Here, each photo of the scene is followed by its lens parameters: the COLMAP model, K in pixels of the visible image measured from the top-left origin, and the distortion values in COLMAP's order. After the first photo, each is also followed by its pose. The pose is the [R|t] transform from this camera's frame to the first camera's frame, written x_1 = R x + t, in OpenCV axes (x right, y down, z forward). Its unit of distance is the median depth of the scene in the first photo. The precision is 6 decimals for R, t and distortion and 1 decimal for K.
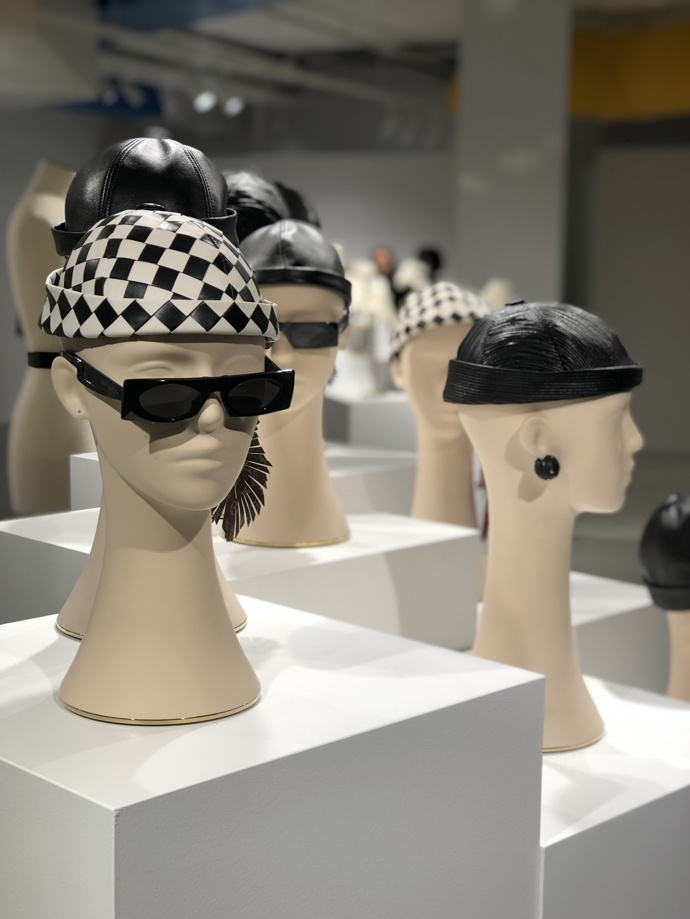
lens RADIAL K [[1471.3, 0, 345.0], [0, 1471.3, 459.5], [0, 0, 1]] dist [-0.210384, 1.812338]
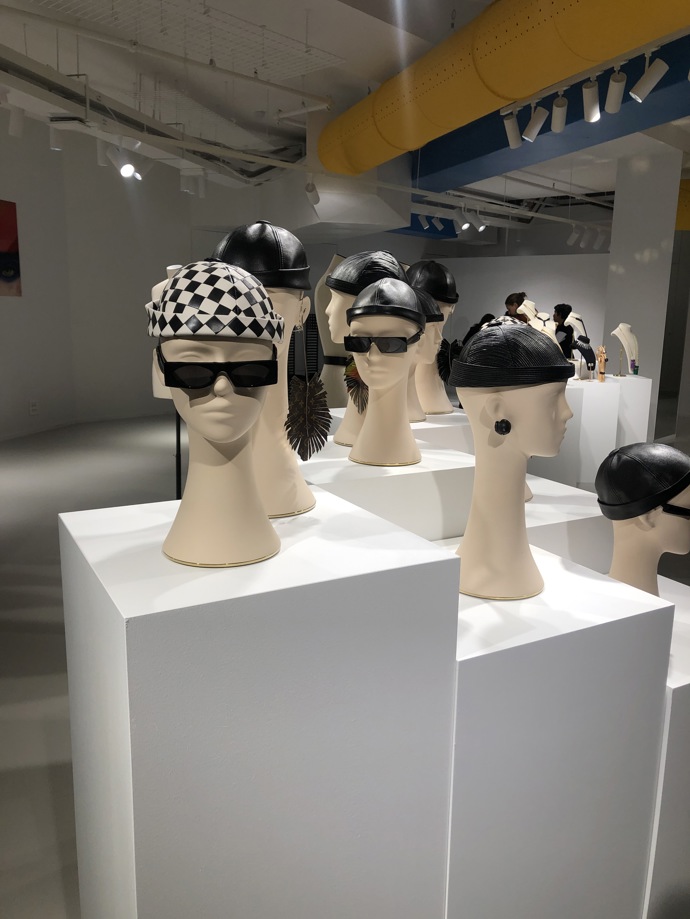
lens RADIAL K [[742.9, 0, 345.0], [0, 742.9, 459.5], [0, 0, 1]] dist [0.028412, -0.002188]
pose [[0.964449, 0.056580, -0.258141, 0.194813], [-0.041200, 0.997060, 0.064608, -0.005167], [0.261037, -0.051675, 0.963945, 0.165723]]
